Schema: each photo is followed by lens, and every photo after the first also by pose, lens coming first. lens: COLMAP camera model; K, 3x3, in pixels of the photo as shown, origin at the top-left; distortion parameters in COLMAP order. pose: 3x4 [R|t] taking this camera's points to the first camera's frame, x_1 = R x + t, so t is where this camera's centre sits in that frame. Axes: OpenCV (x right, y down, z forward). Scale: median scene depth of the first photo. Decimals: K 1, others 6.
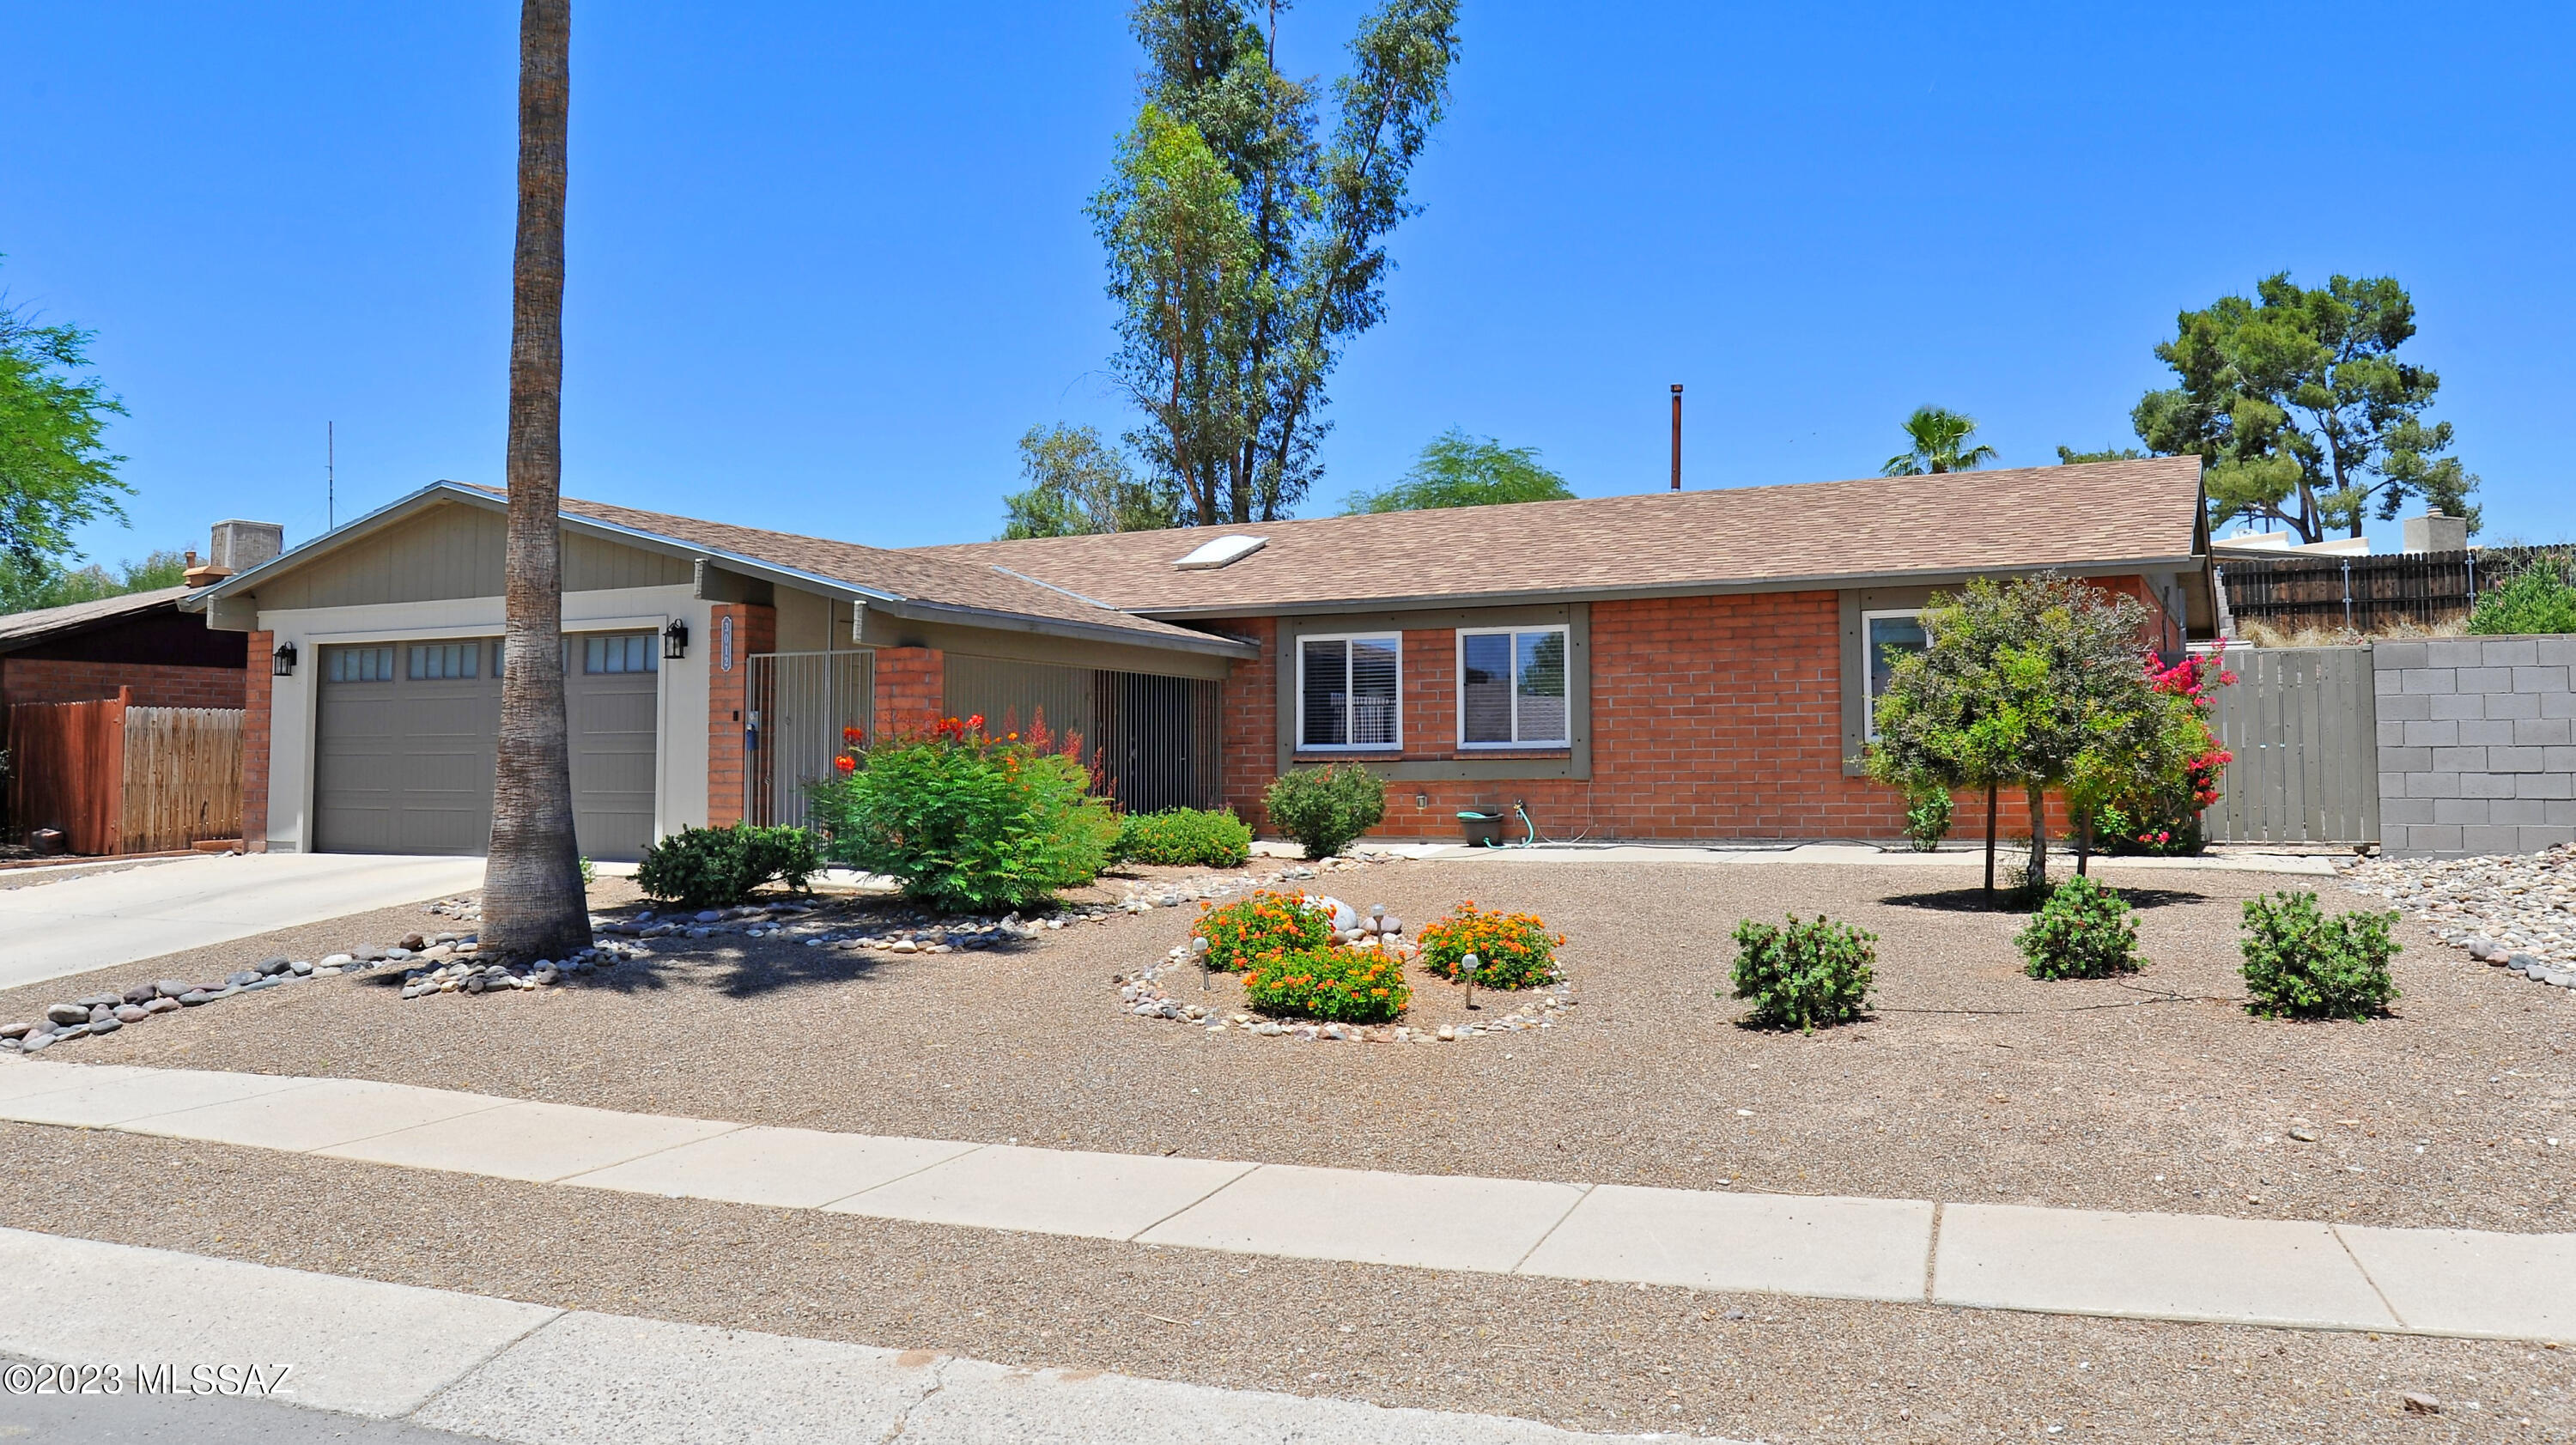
lens RADIAL K [[1843.9, 0, 1286.9], [0, 1843.9, 640.1], [0, 0, 1]] dist [-0.043254, 0.000133]
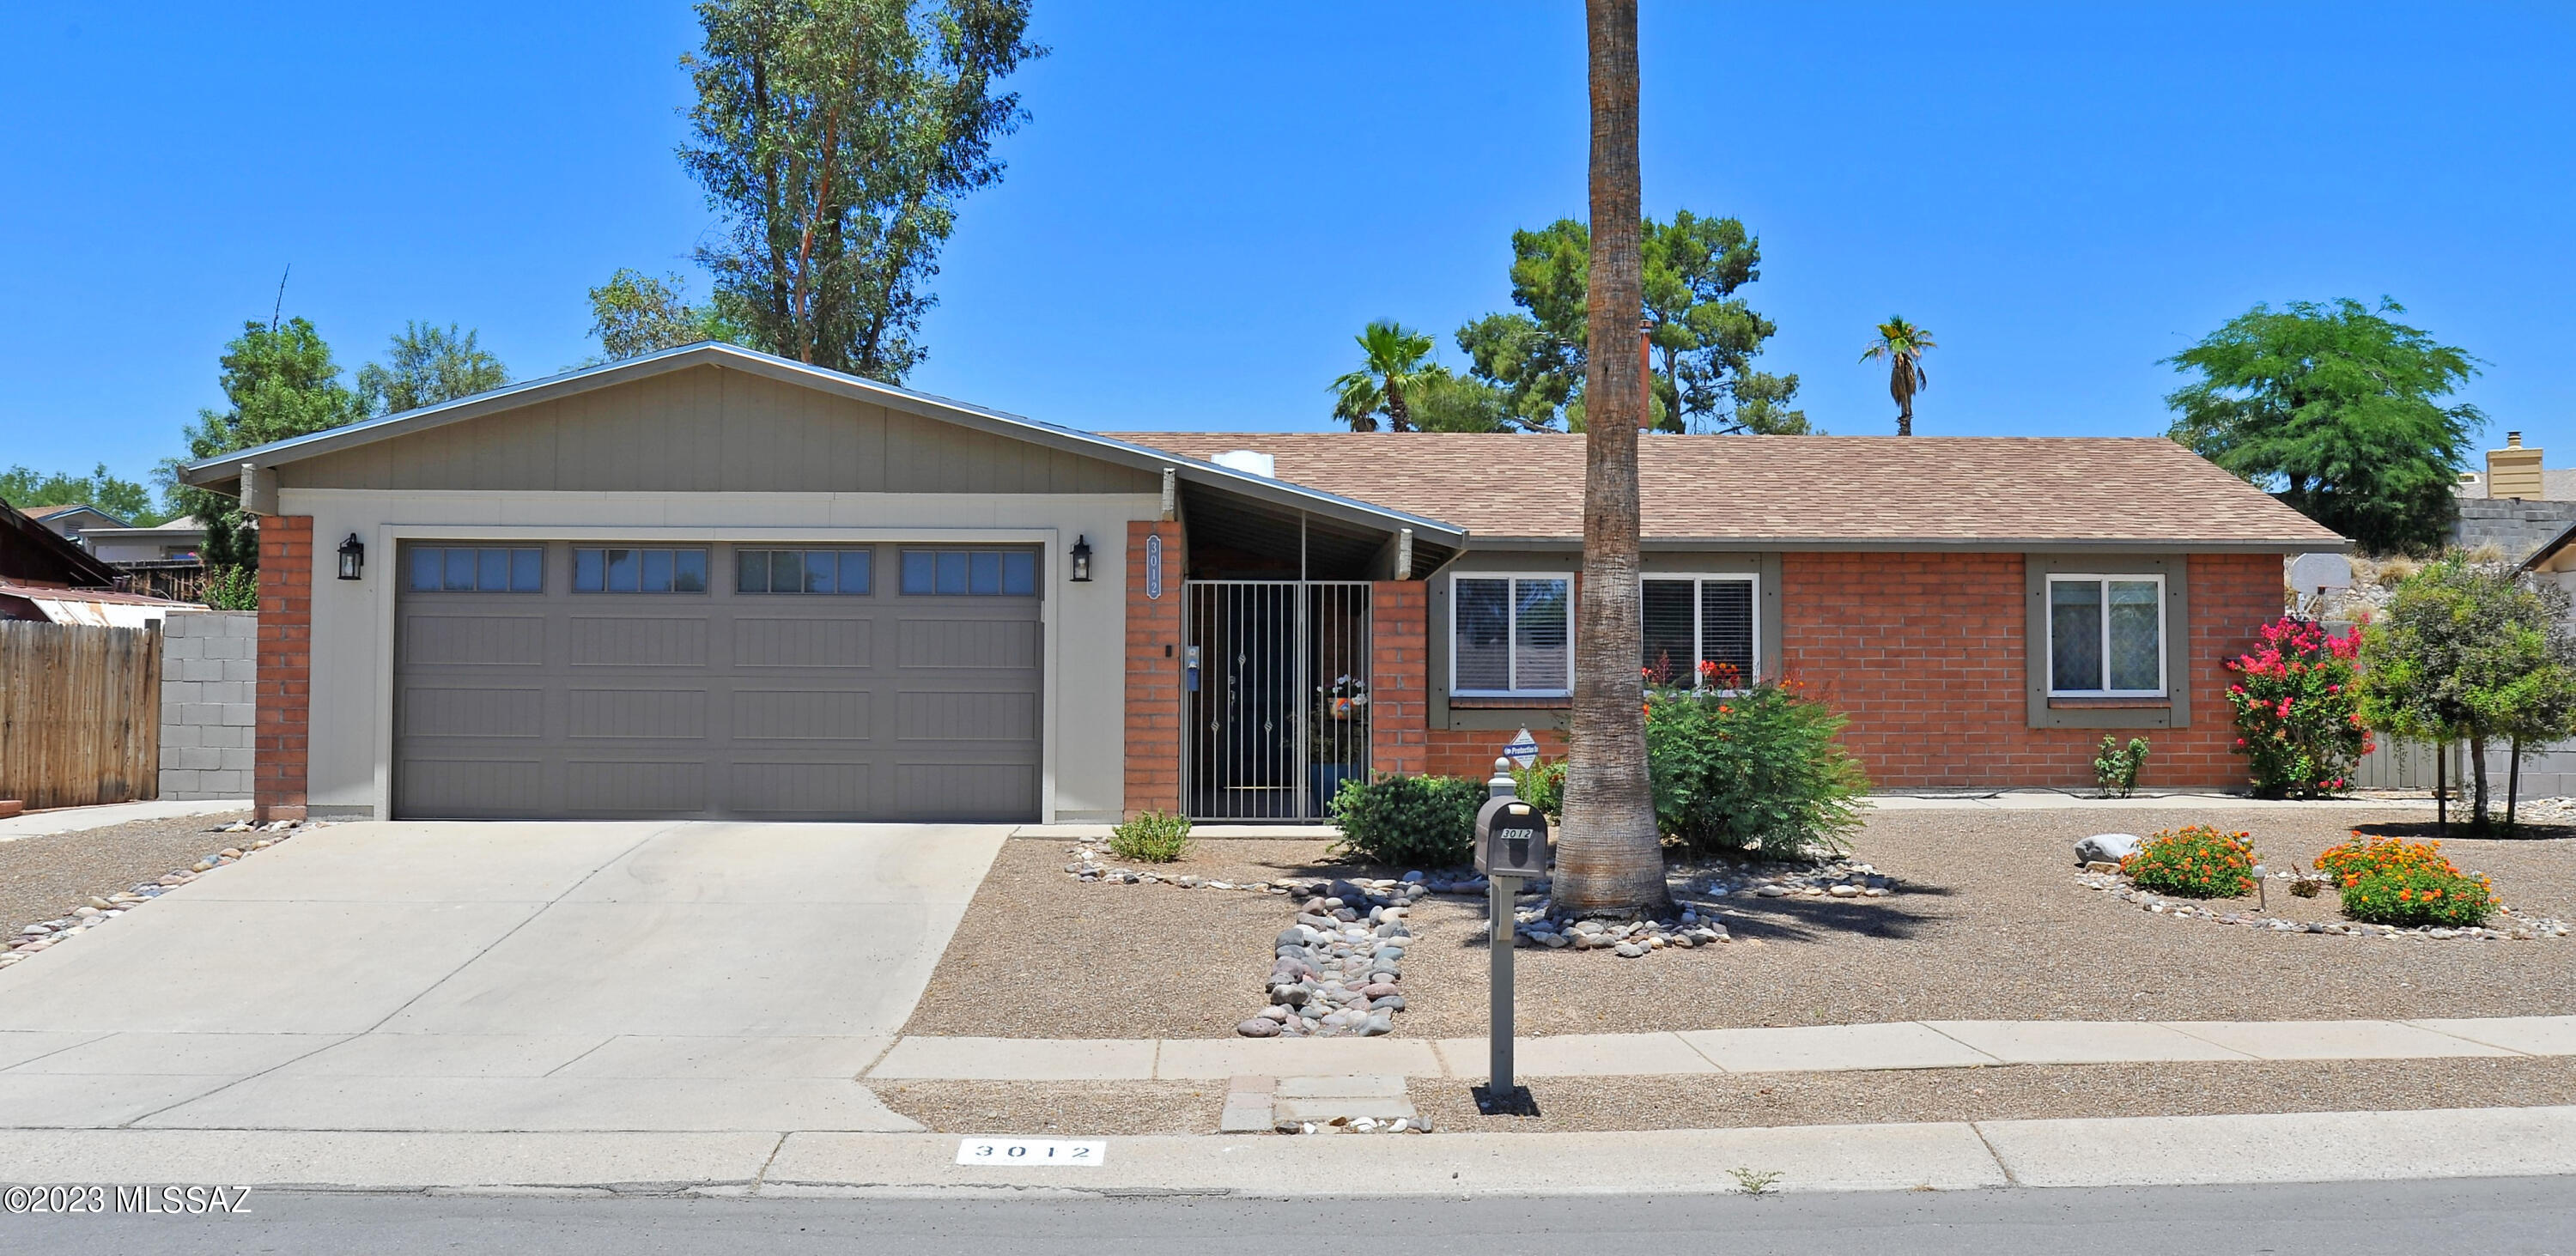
lens RADIAL K [[2305.2, 0, 1288.0], [0, 2305.2, 628.0], [0, 0, 1]] dist [-0.018954, -0.009645]
pose [[0.891631, 0.025575, 0.452040, -0.649224], [-0.039737, 0.998971, 0.021860, 0.003895], [-0.451016, -0.037454, 0.891730, 0.005431]]
